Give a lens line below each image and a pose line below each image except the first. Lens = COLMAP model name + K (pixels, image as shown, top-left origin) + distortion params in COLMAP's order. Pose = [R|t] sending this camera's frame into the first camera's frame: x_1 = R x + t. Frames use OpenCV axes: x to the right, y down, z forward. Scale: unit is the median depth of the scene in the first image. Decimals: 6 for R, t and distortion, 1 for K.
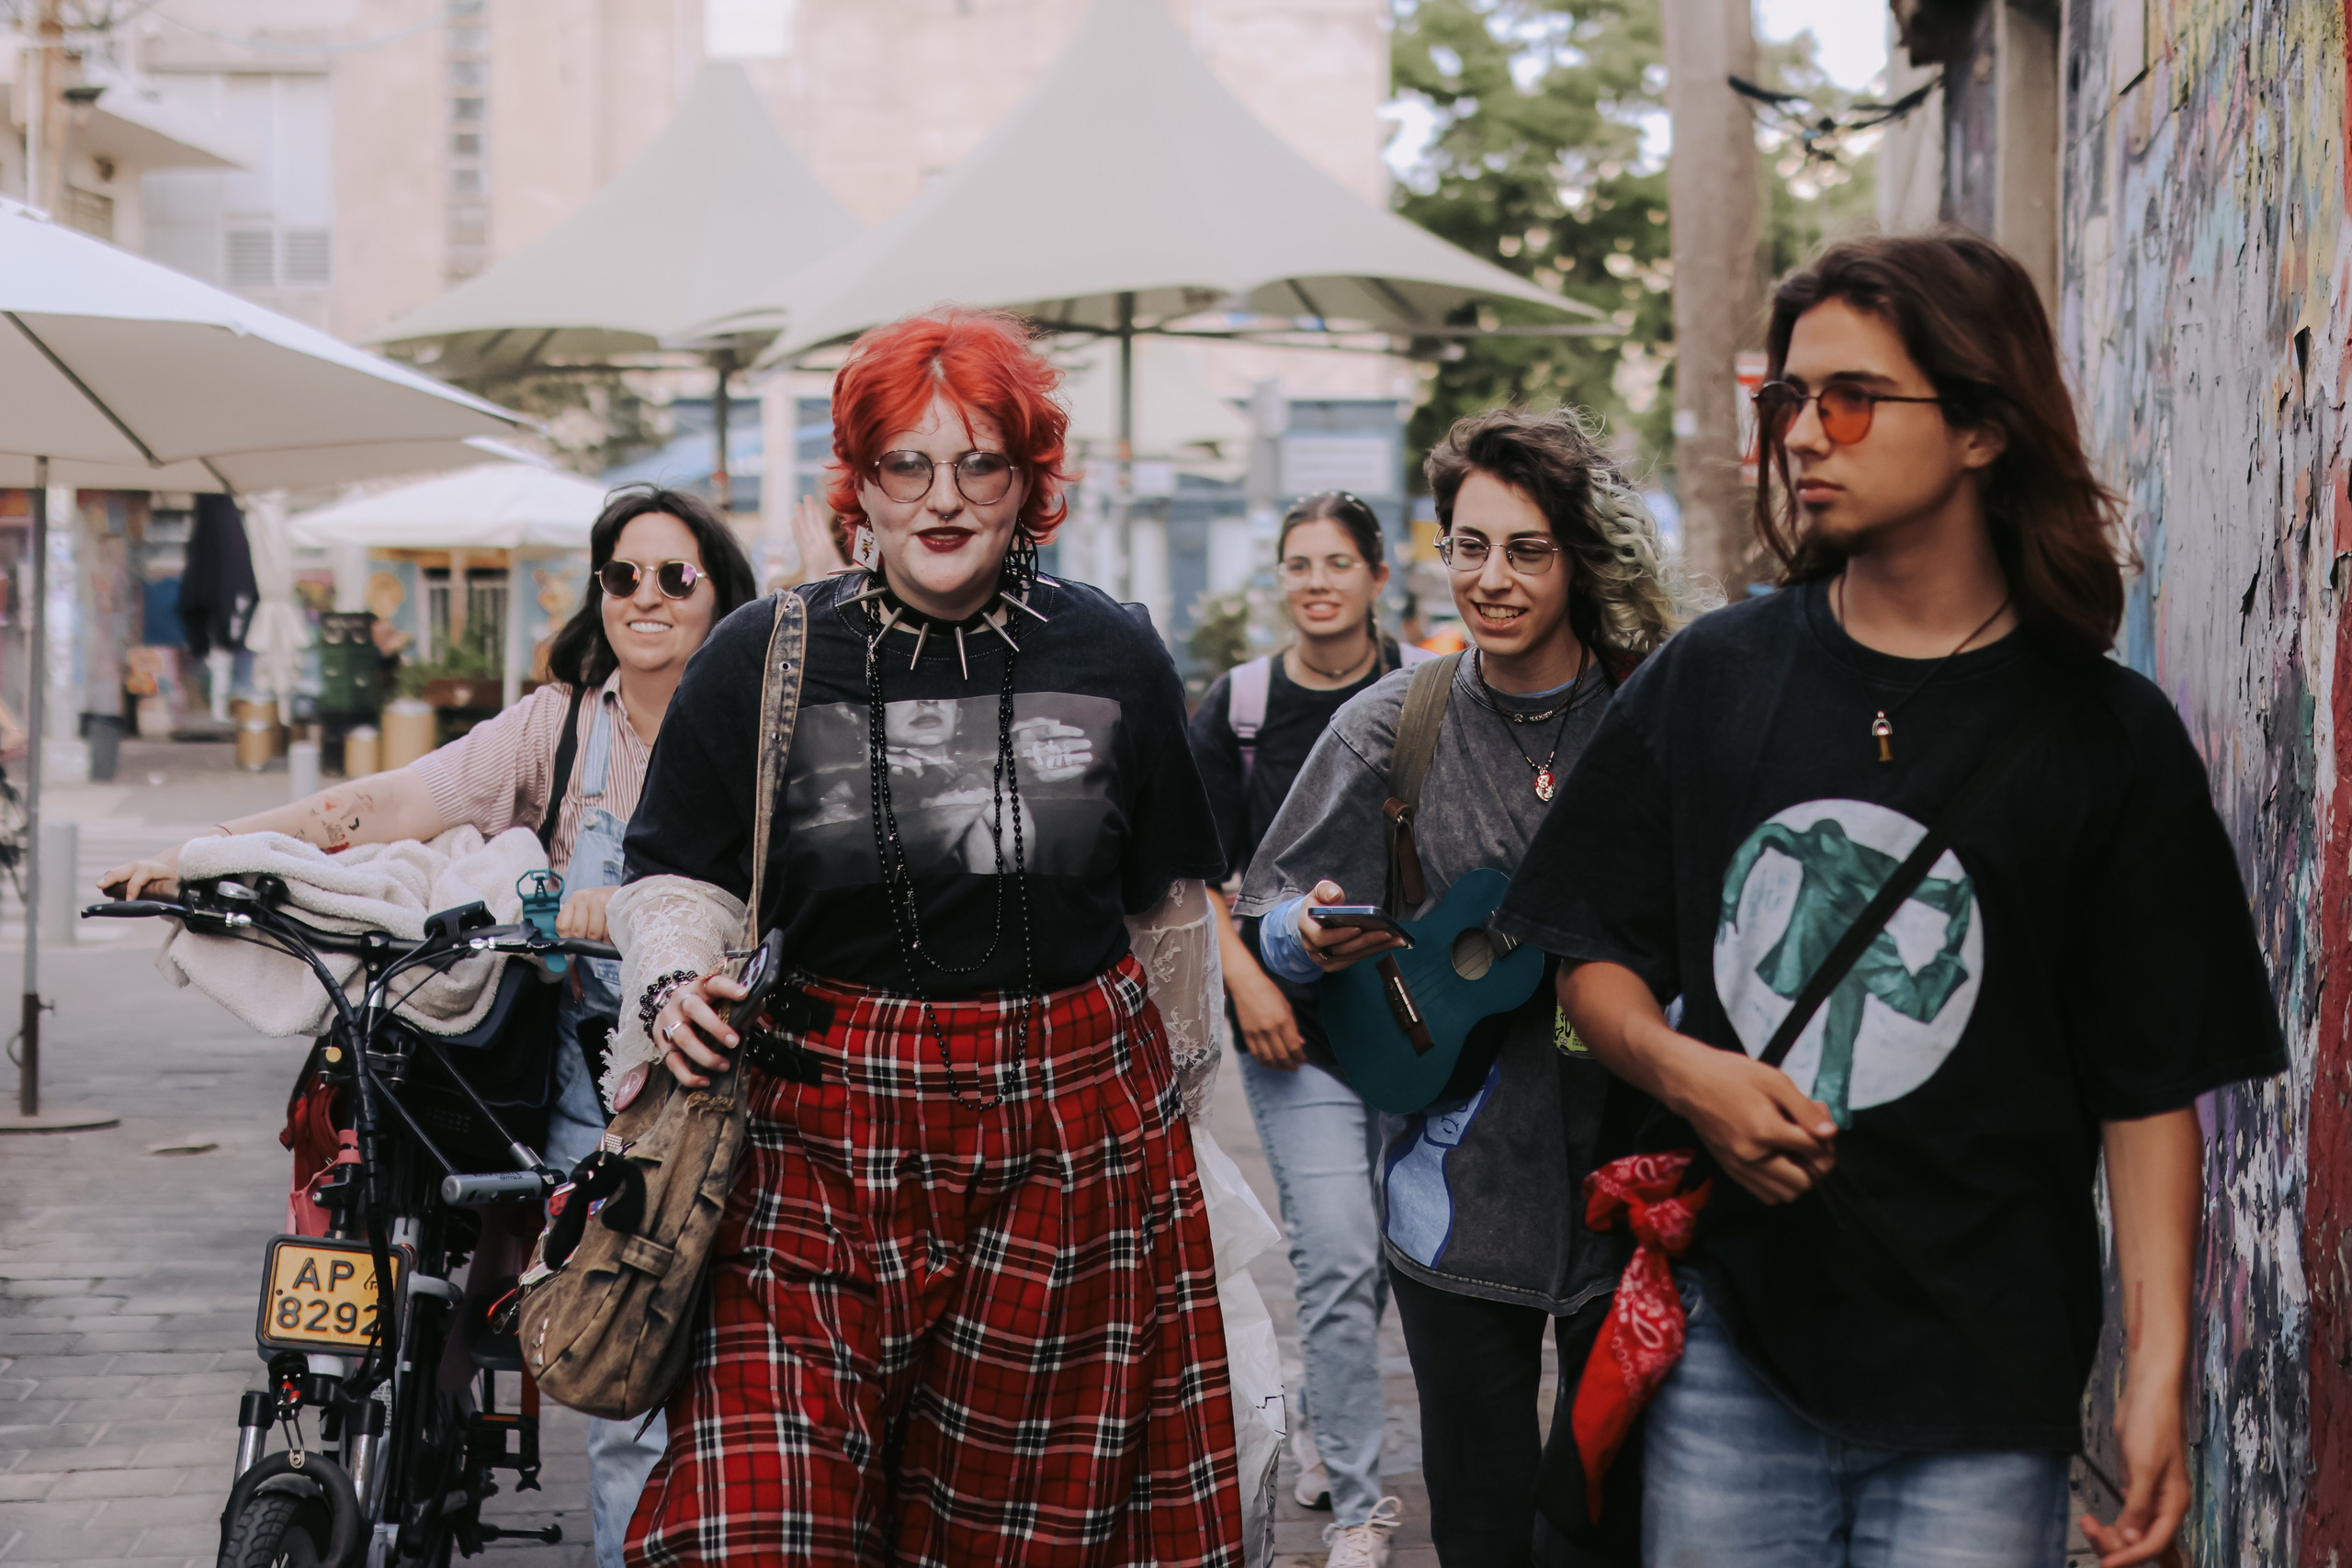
lens RADIAL K [[3946.1, 0, 1176.0], [0, 3946.1, 784.0], [0, 0, 1]] dist [-0.034013, -0.198002]
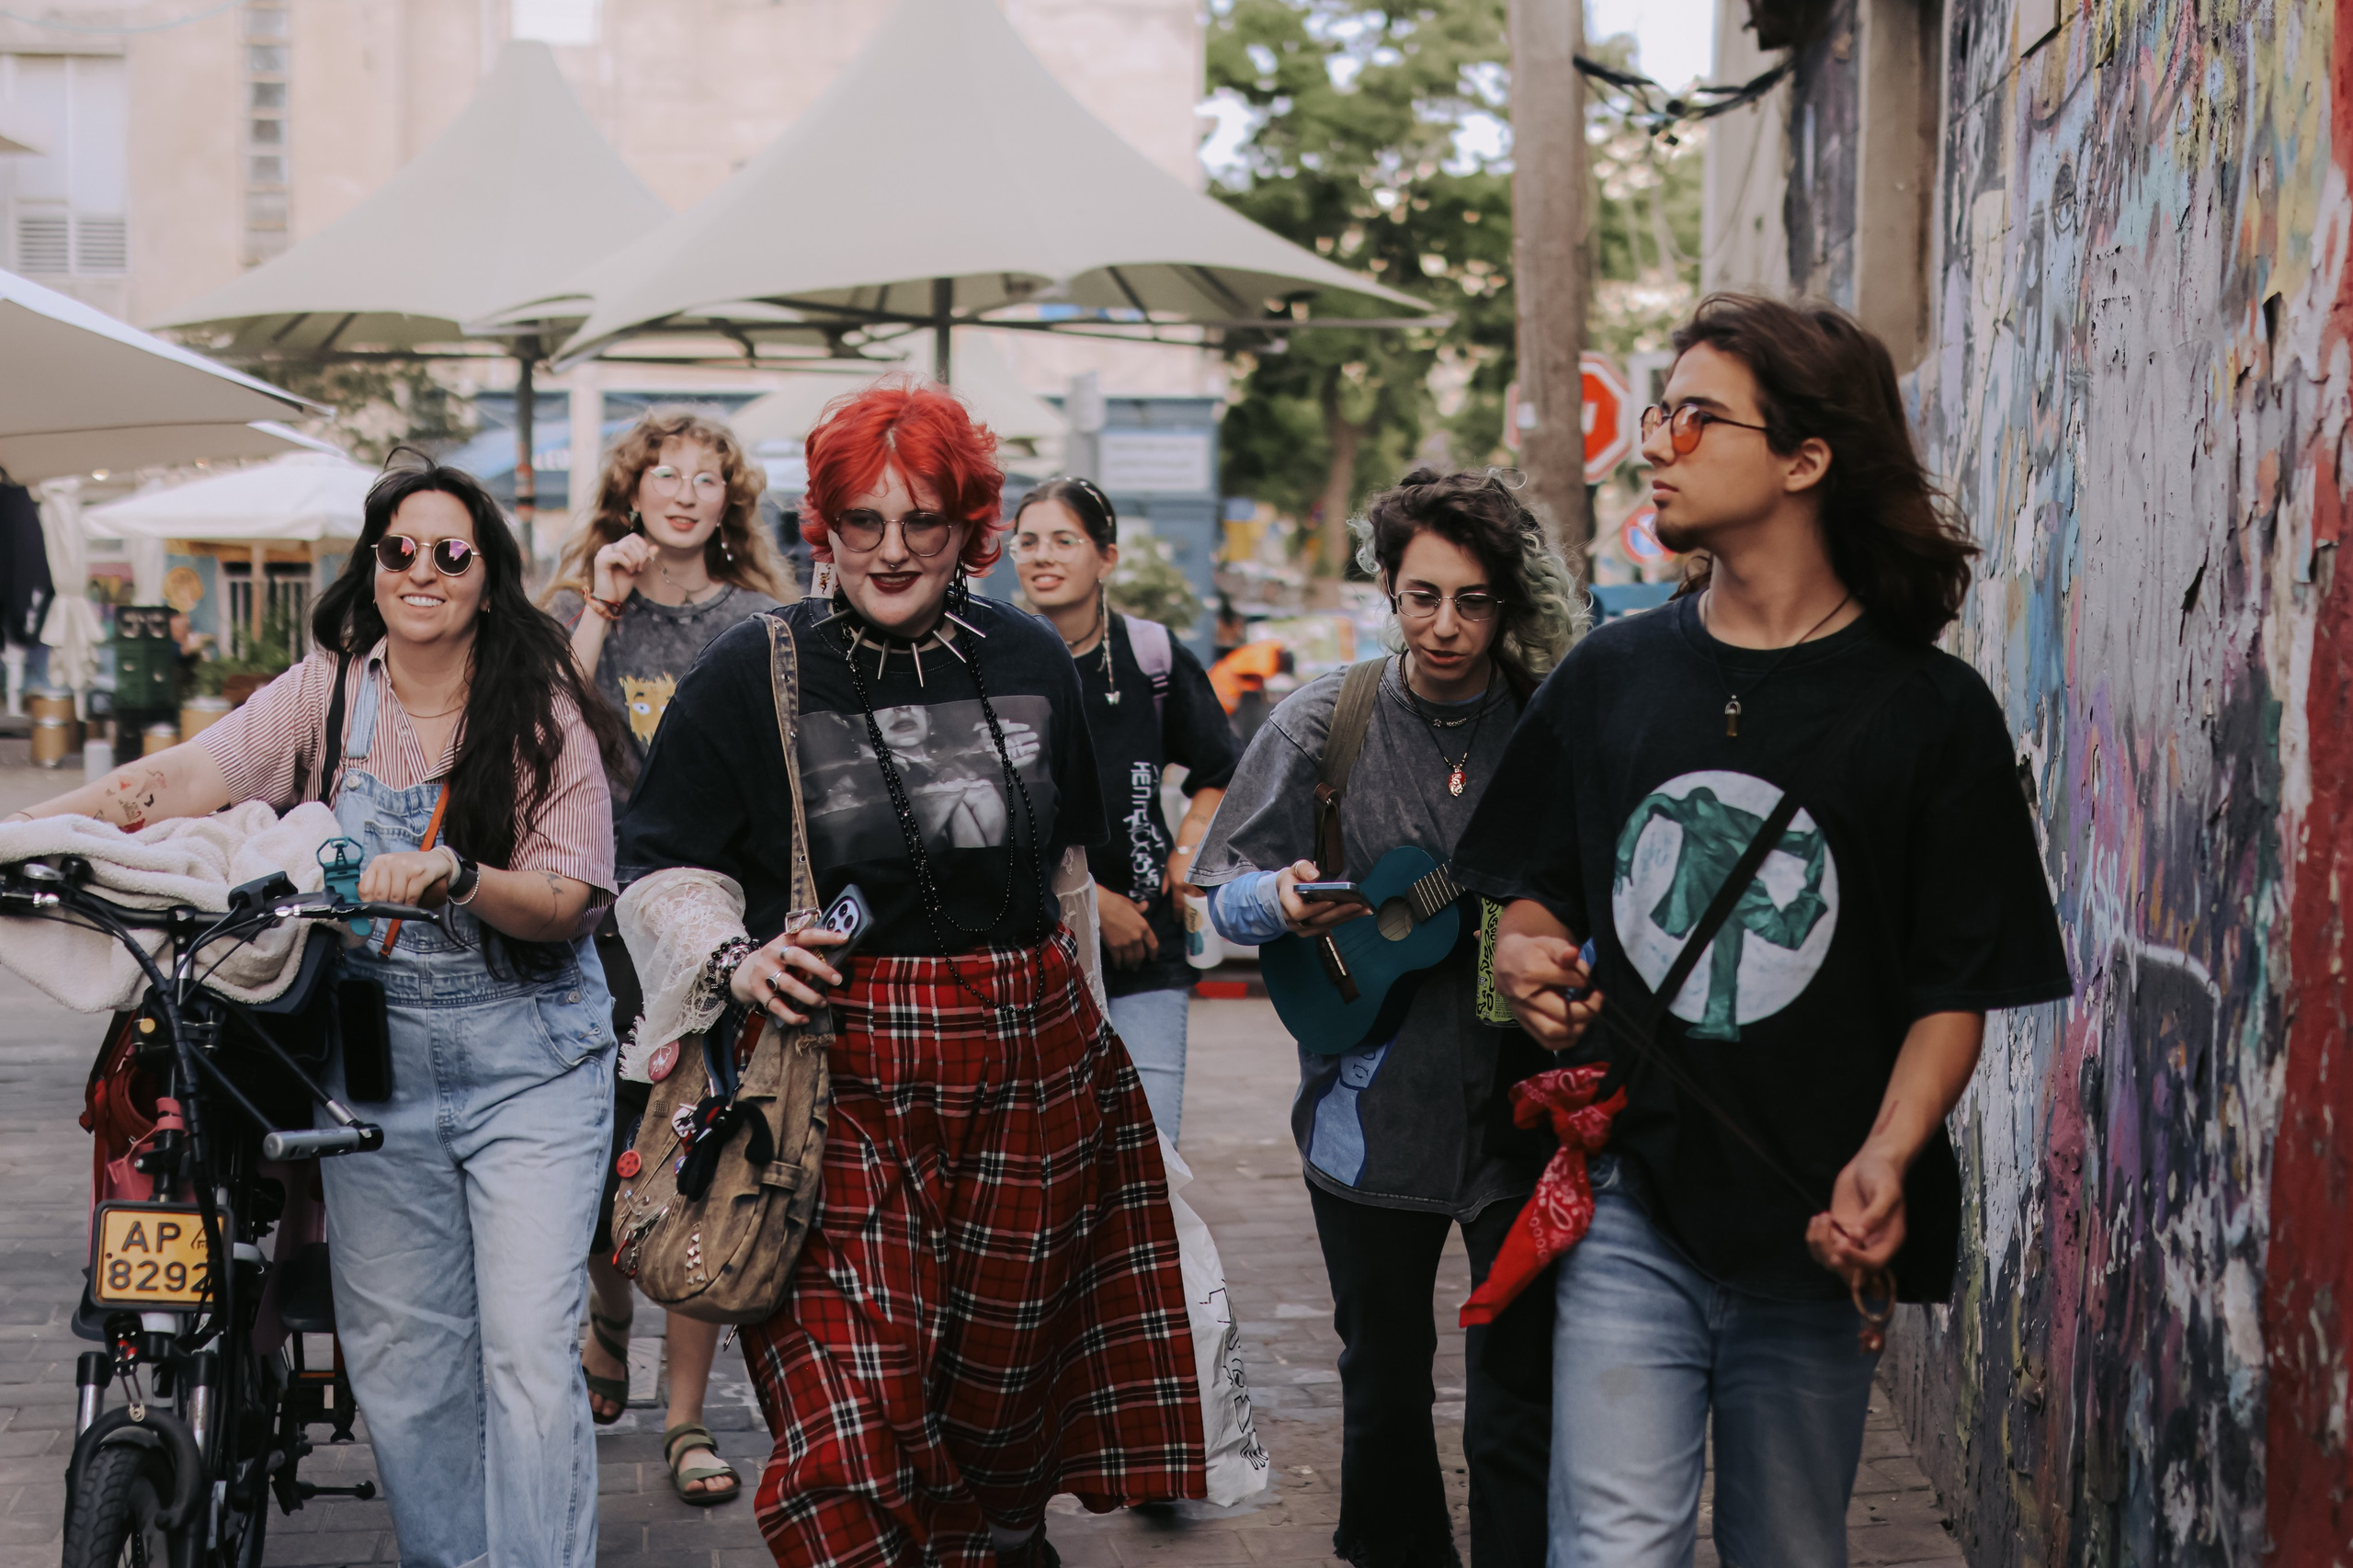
lens RADIAL K [[3697.7, 0, 1262.2], [0, 3697.7, 792.7], [0, 0, 1]] dist [-0.046064, -0.015806]
pose [[0.996910, 0.001193, 0.078538, -0.009542], [-0.001547, 0.999989, 0.004447, -0.003823], [-0.078532, -0.004554, 0.996901, 0.141772]]
